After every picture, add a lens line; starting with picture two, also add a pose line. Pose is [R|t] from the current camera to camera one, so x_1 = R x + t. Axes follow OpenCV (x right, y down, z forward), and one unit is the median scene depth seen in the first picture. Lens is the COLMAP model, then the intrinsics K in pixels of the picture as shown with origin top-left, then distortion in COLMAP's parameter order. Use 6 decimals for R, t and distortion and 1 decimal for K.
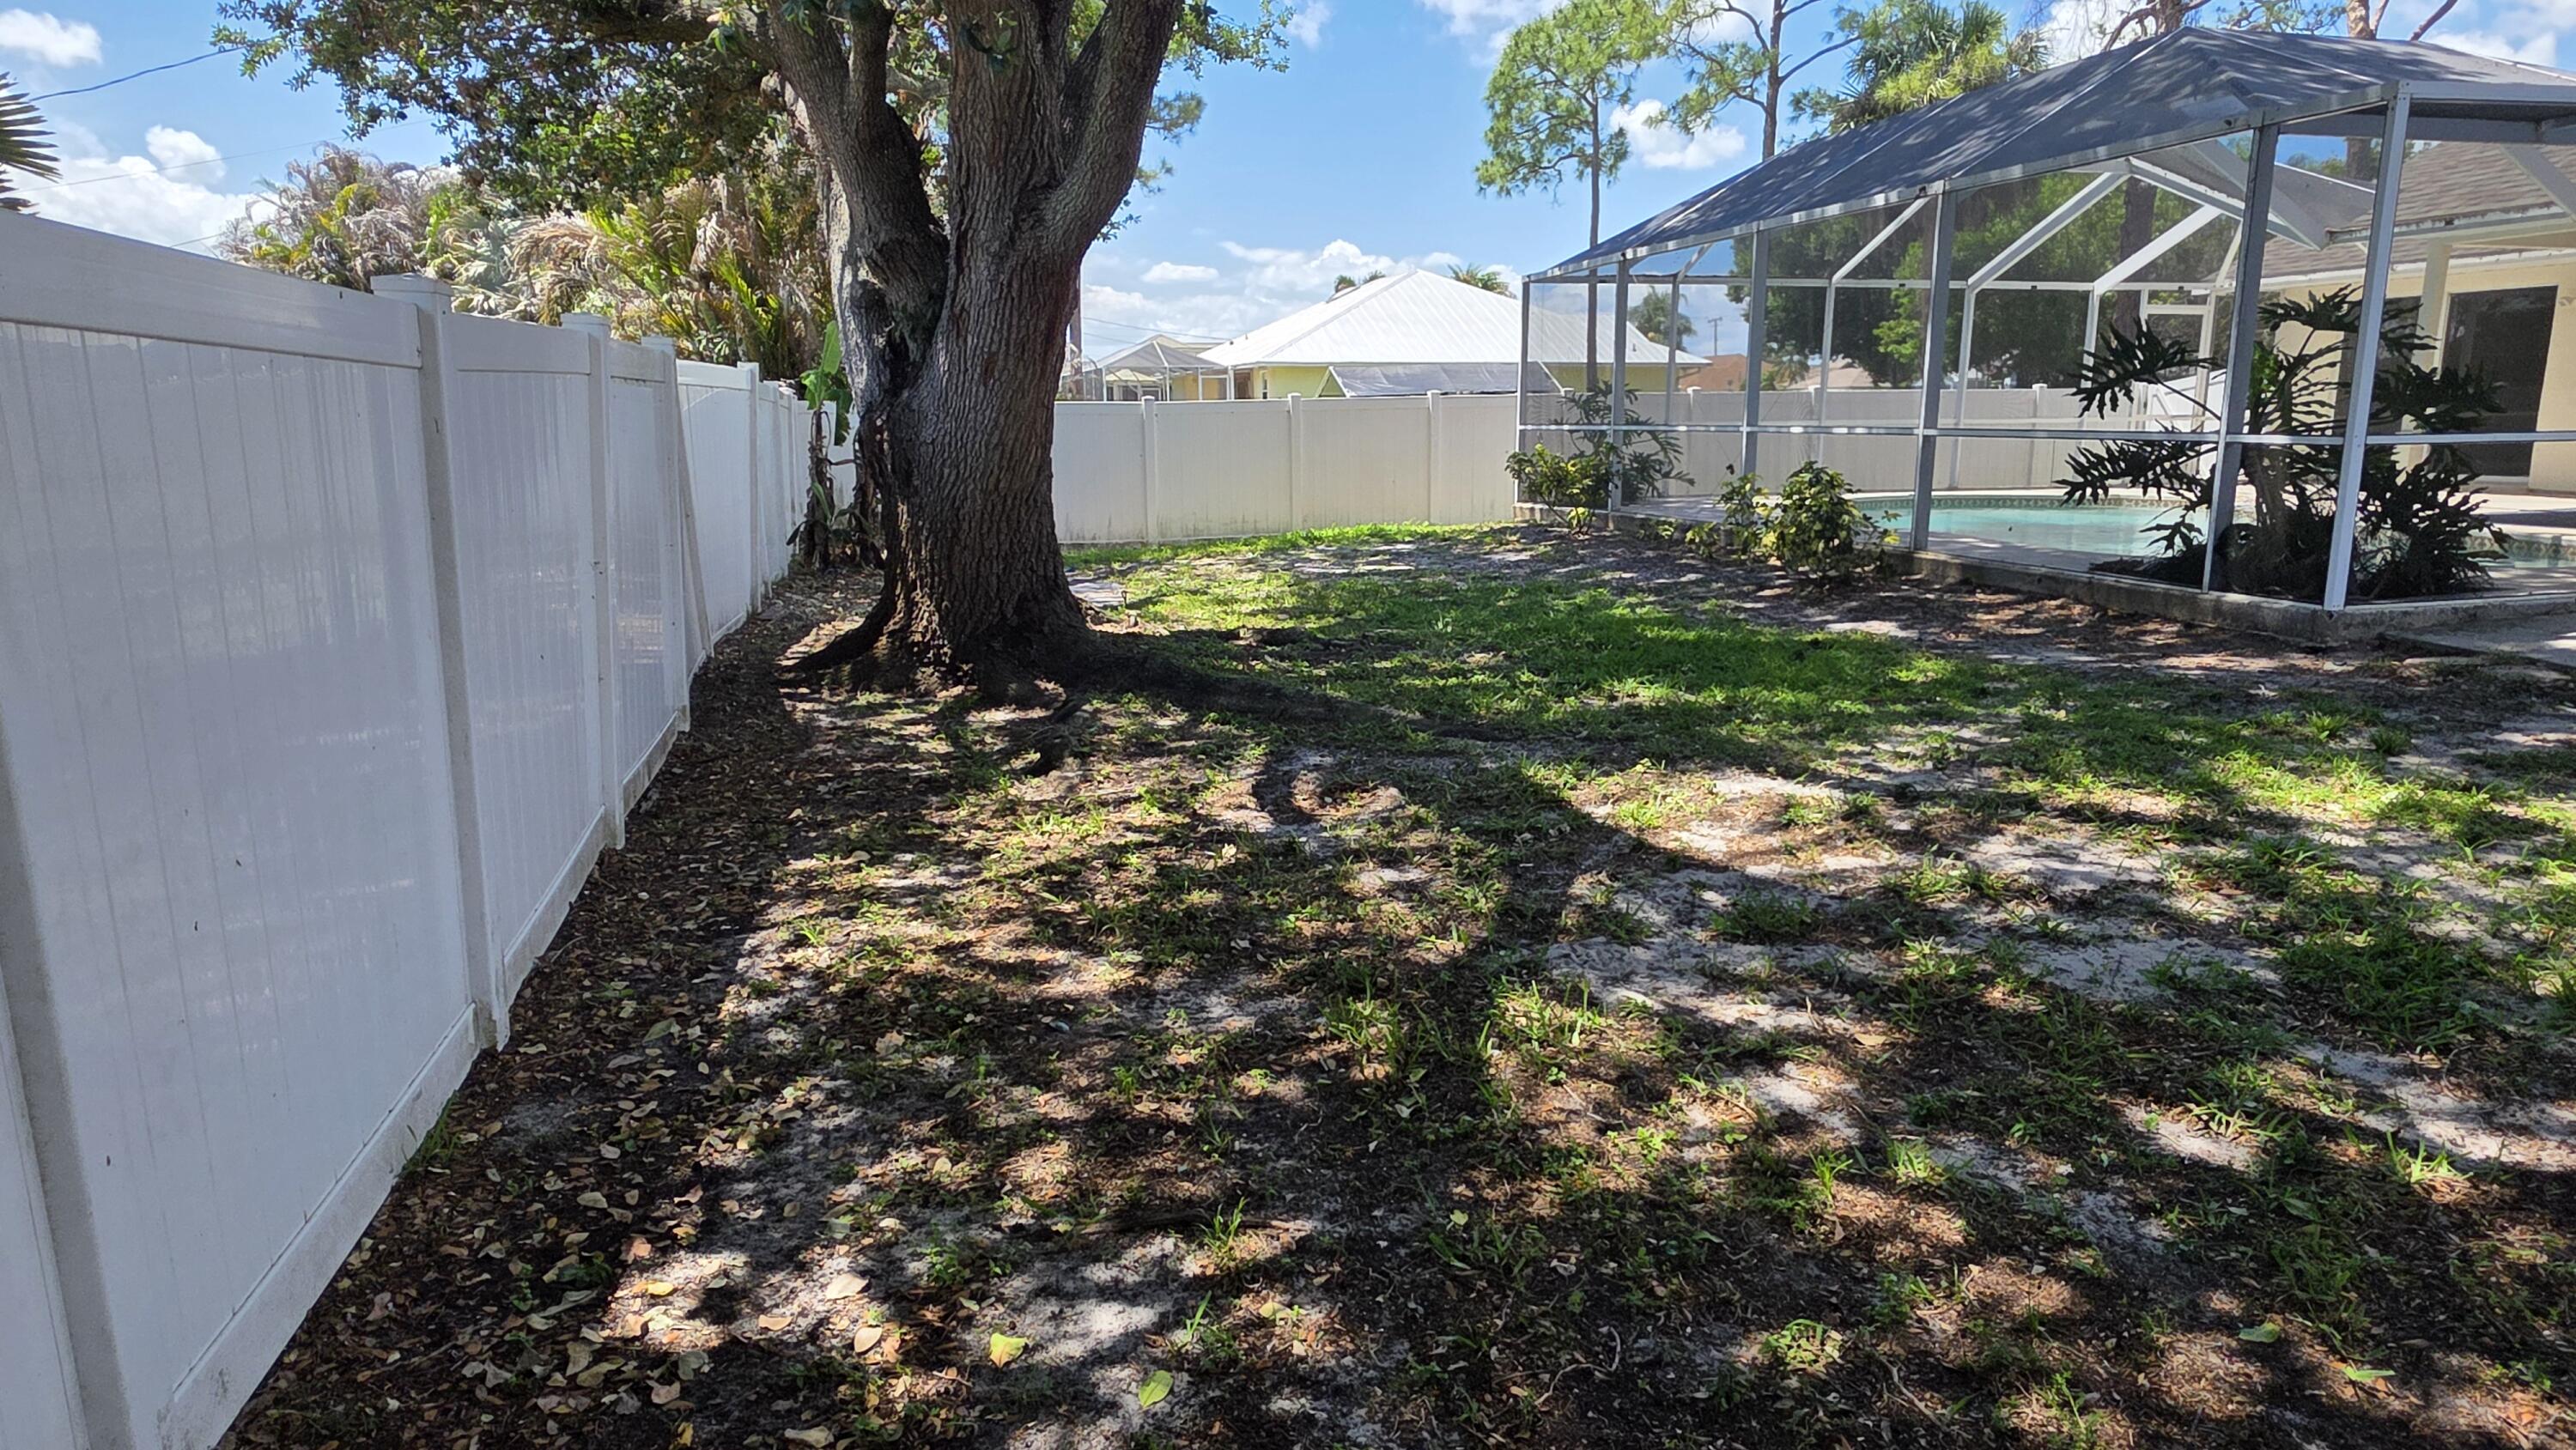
lens RADIAL K [[1536.4, 0, 1288.0], [0, 1536.4, 725.0], [0, 0, 1]] dist [-0.006370, 0.000940]
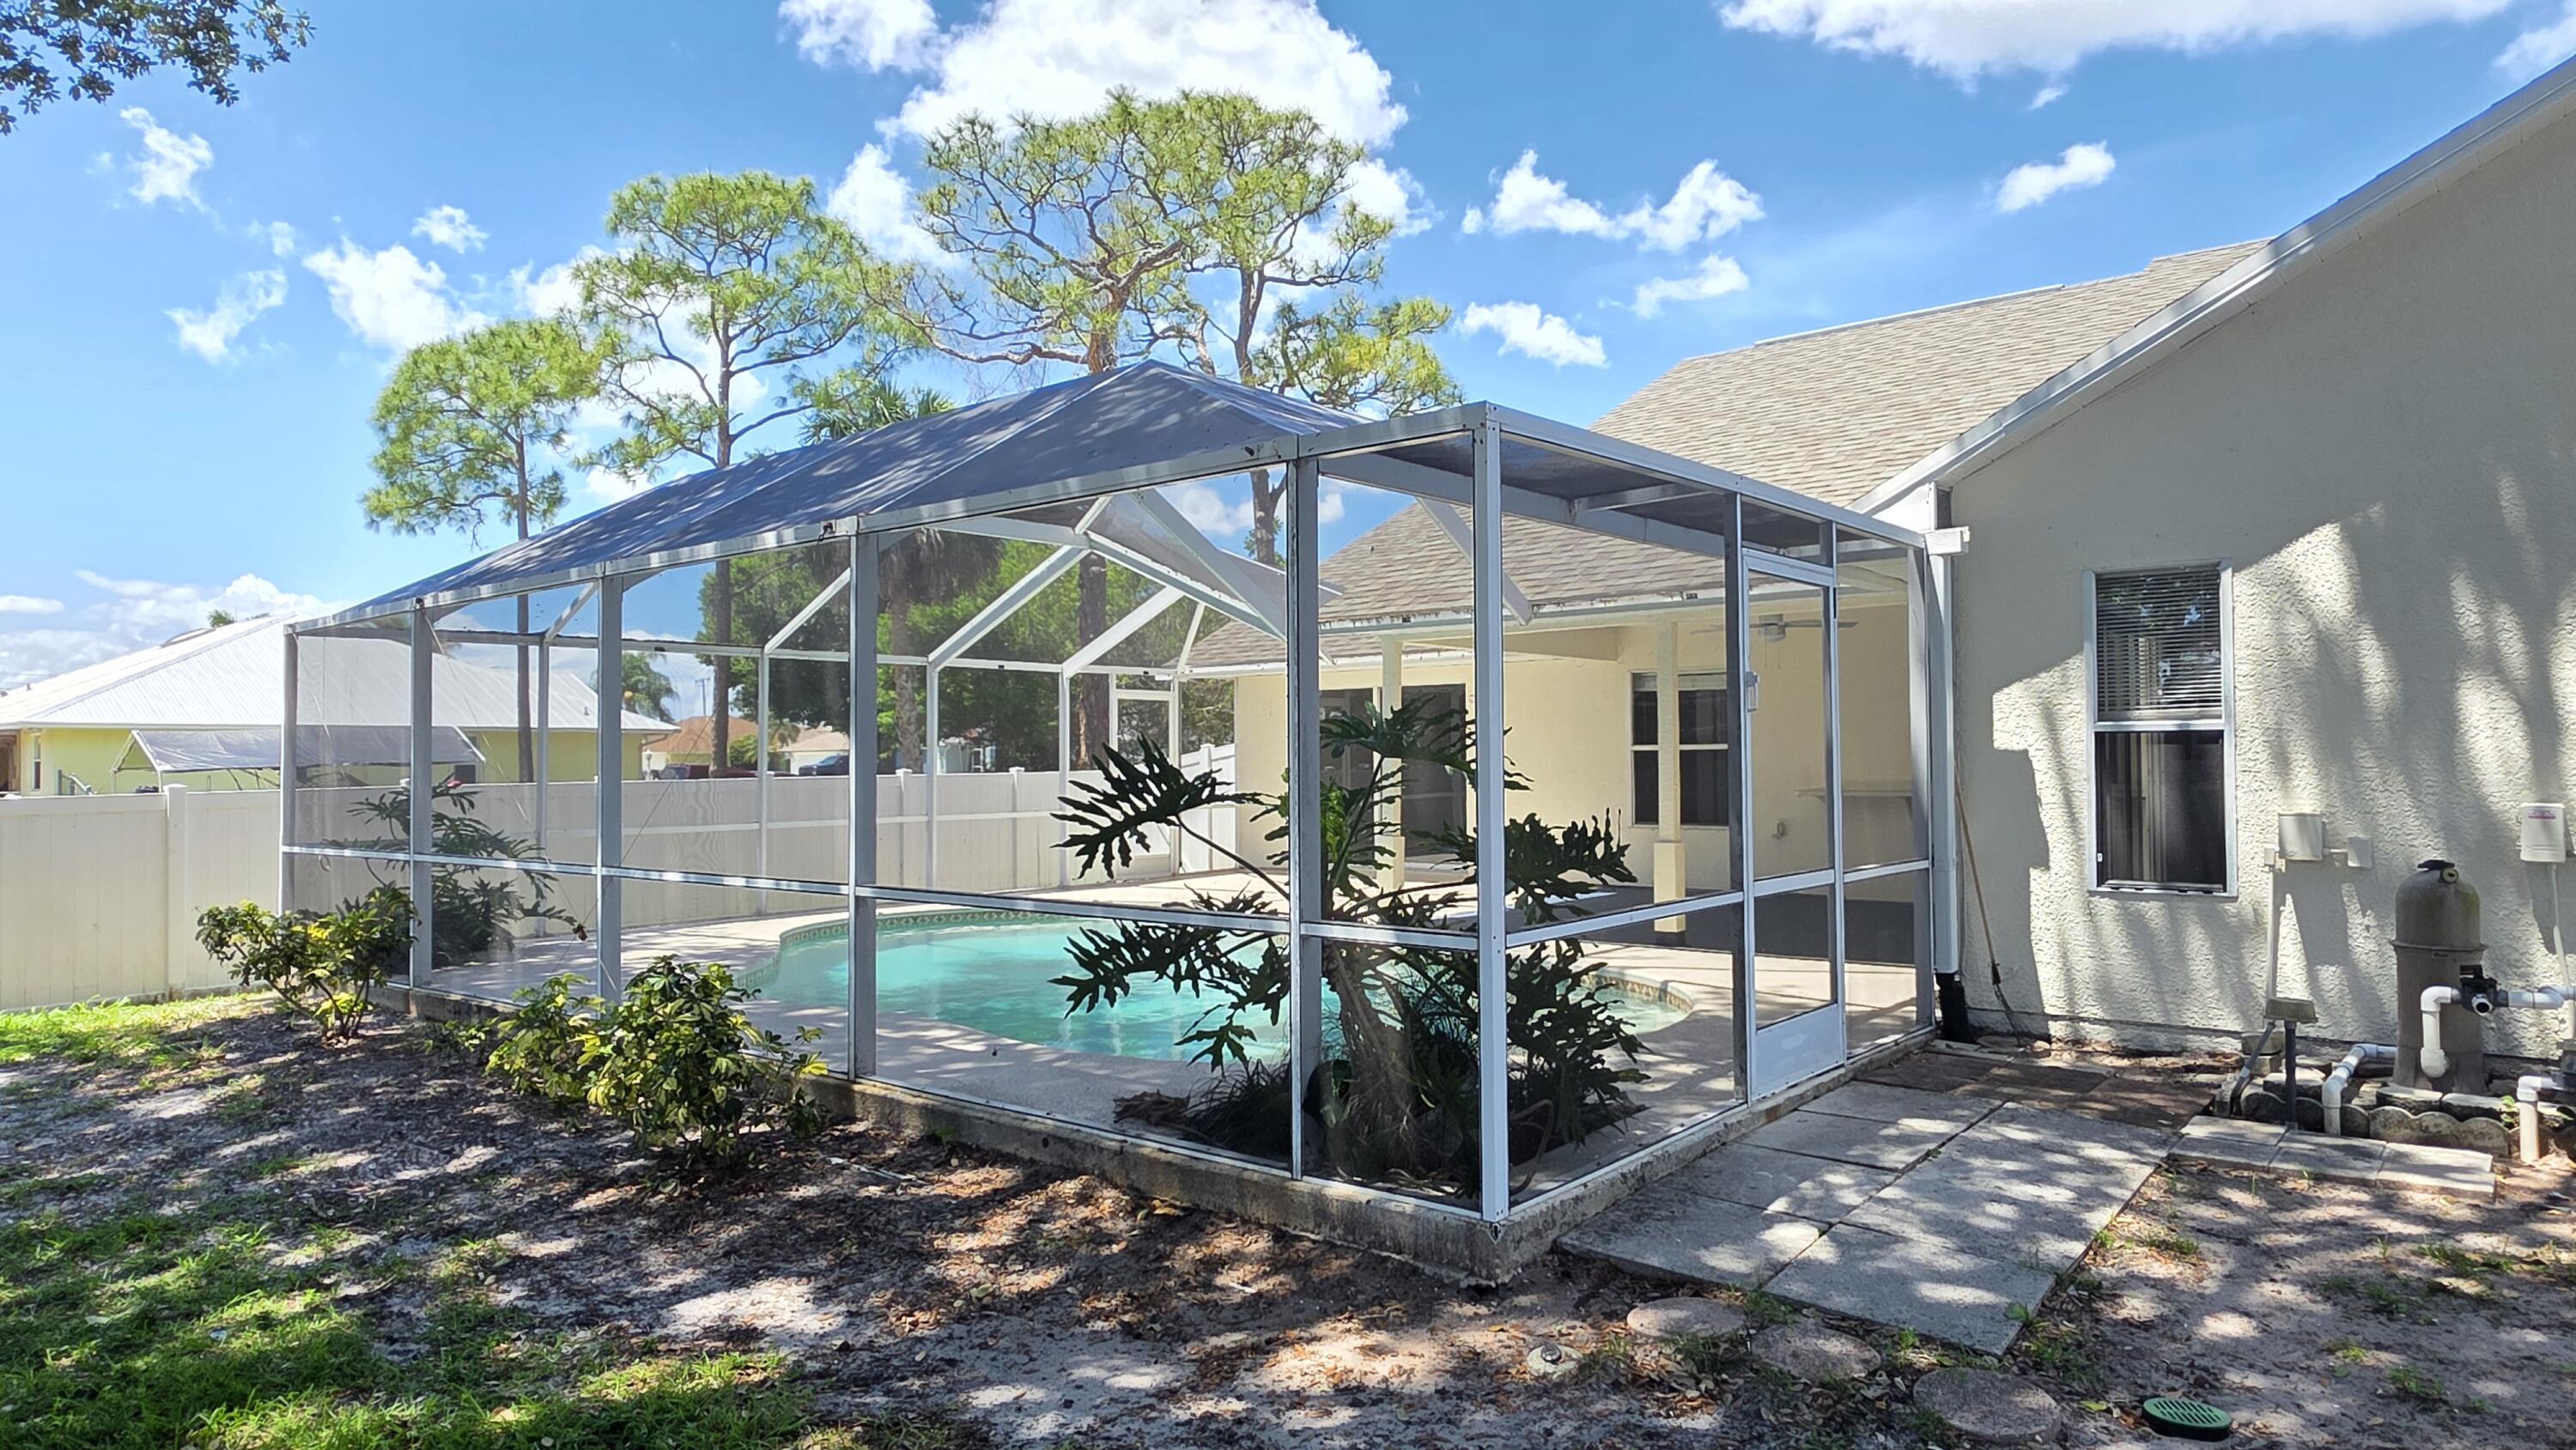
lens RADIAL K [[1533.9, 0, 1304.5], [0, 1533.9, 730.8], [0, 0, 1]] dist [0.004775, -0.003614]
pose [[0.806539, 0.011982, 0.591059, 0.155250], [0.121053, 0.975263, -0.184955, -0.095773], [-0.578654, 0.220723, 0.785137, 0.313053]]
